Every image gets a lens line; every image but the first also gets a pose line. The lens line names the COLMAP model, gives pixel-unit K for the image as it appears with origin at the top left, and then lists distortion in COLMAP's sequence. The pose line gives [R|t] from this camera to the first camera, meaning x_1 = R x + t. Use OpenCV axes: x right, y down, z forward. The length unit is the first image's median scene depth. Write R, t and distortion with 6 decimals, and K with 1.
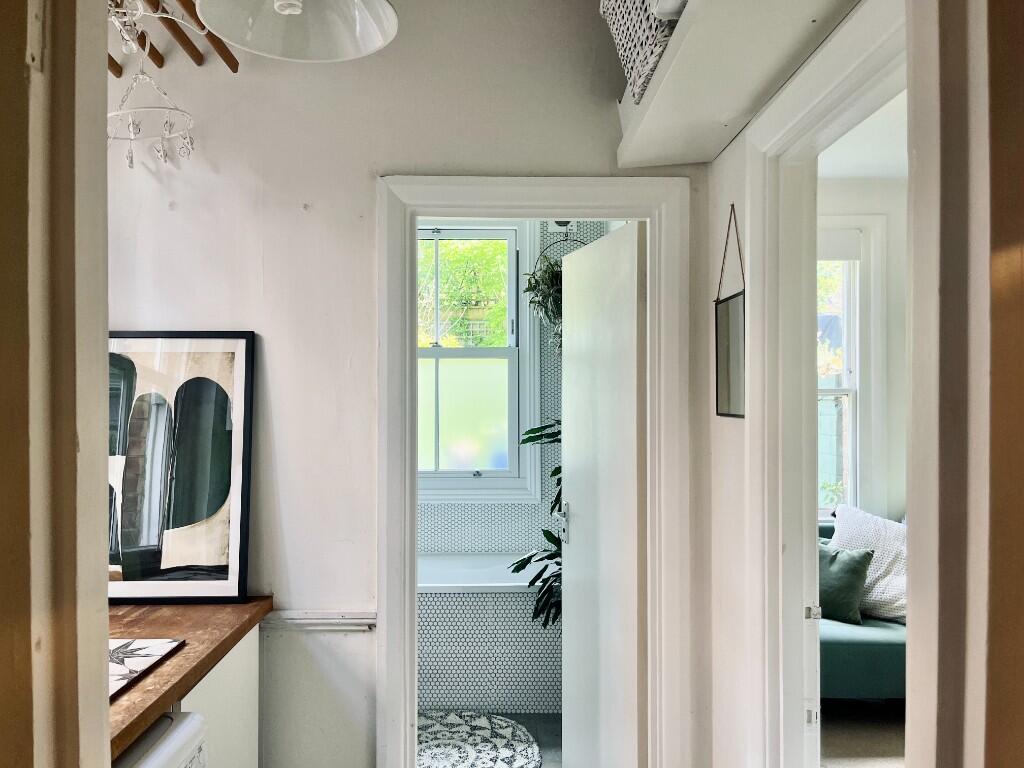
lens RADIAL K [[795.5, 0, 512.4], [0, 795.5, 388.4], [0, 0, 1]] dist [0.033158, -0.002209]
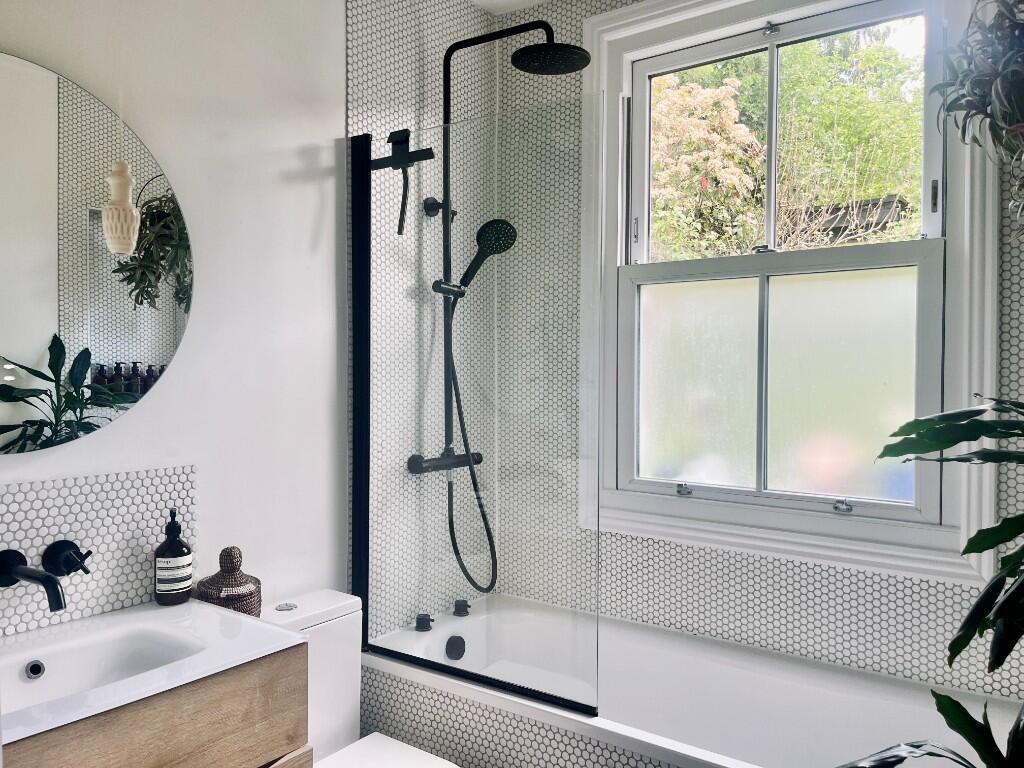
lens RADIAL K [[795.5, 0, 510.5], [0, 795.5, 377.6], [0, 0, 1]] dist [0.033158, -0.002209]
pose [[0.785516, 0.007713, -0.618793, 0.097836], [0.010343, 0.999619, 0.025590, 0.013625], [0.618755, -0.026501, 0.785137, 0.489352]]
